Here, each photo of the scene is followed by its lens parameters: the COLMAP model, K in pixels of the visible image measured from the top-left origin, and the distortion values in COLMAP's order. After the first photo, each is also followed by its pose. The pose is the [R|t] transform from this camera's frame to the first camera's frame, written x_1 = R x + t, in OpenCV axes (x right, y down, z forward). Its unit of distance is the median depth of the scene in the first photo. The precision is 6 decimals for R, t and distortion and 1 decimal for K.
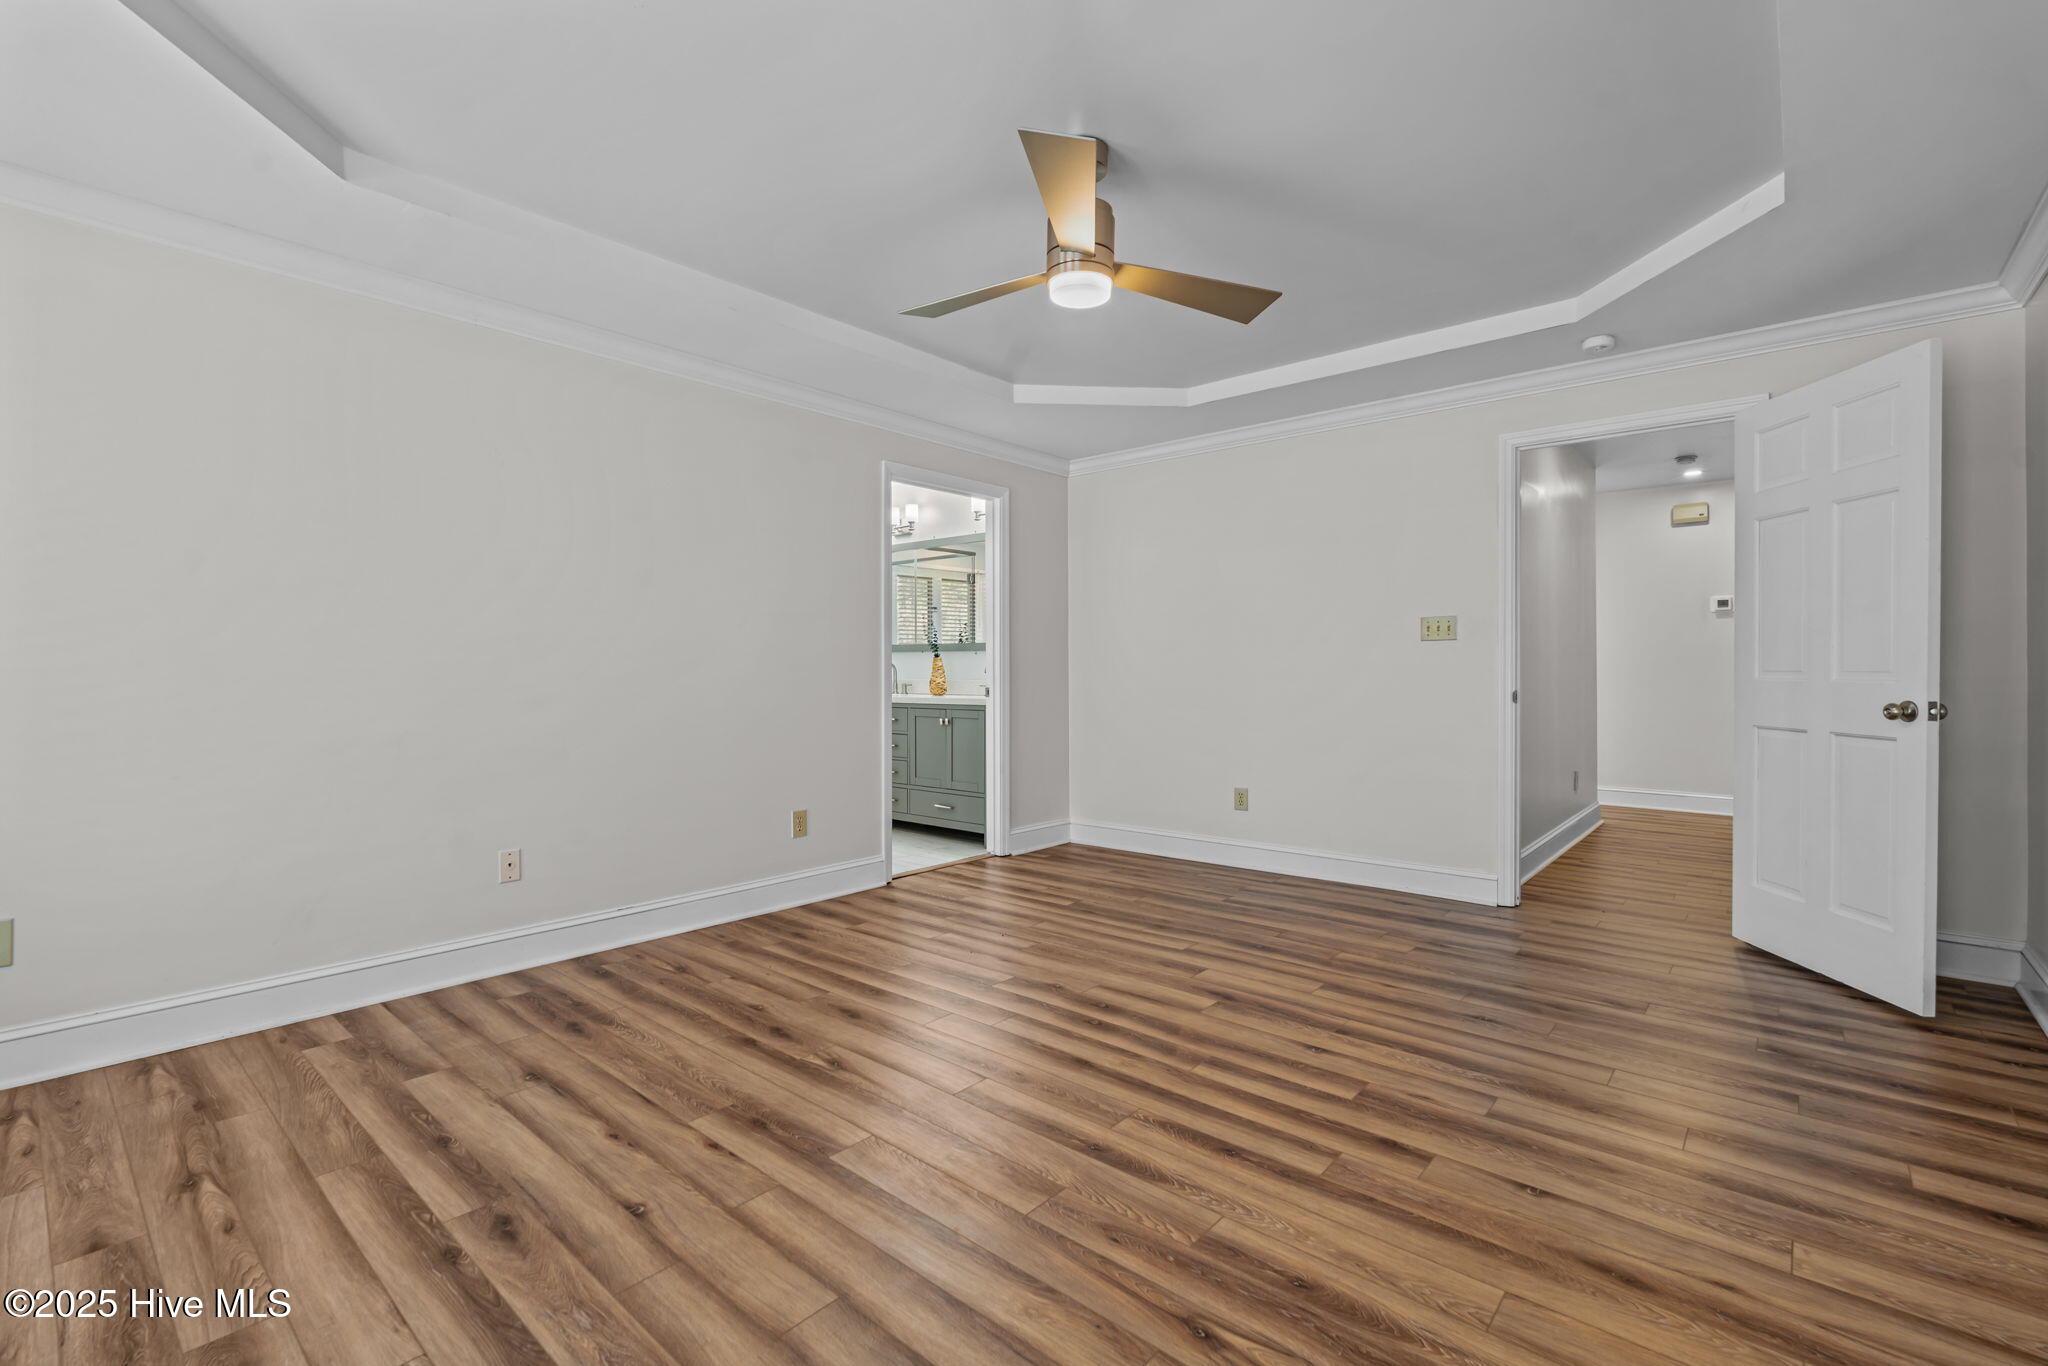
lens RADIAL K [[897.5, 0, 1025.0], [0, 897.5, 678.2], [0, 0, 1]] dist [0.003154, 0.000326]
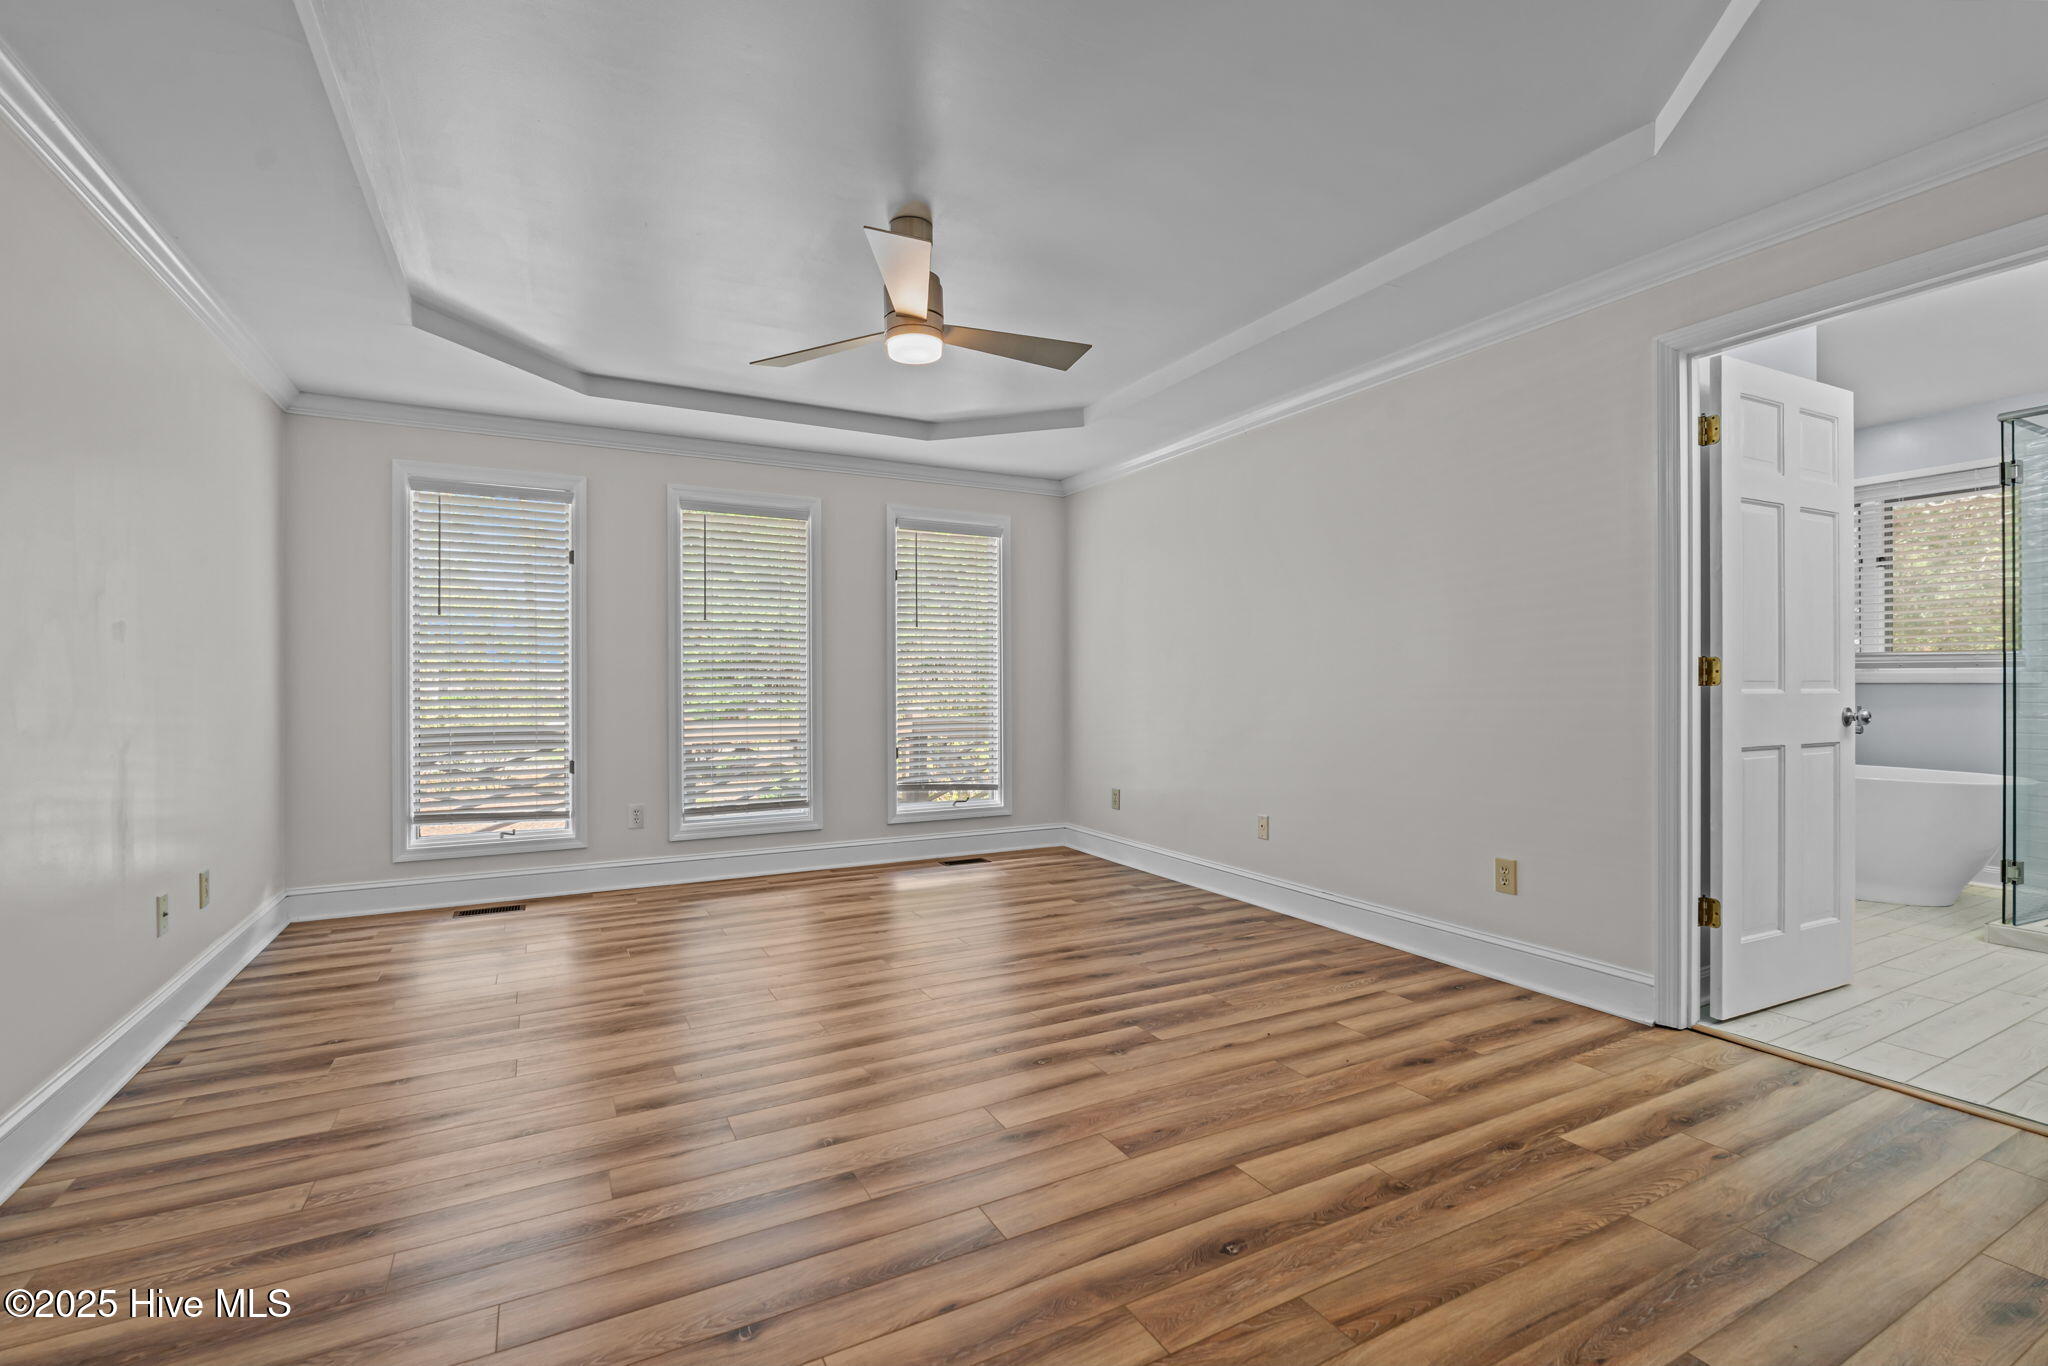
lens RADIAL K [[897.5, 0, 1023.2], [0, 897.5, 685.9], [0, 0, 1]] dist [0.003154, 0.000326]
pose [[-0.356856, 0.002535, -0.934156, 0.767875], [-0.000031, 0.999996, 0.002725, -0.006343], [0.934159, 0.001001, -0.356855, 1.087843]]
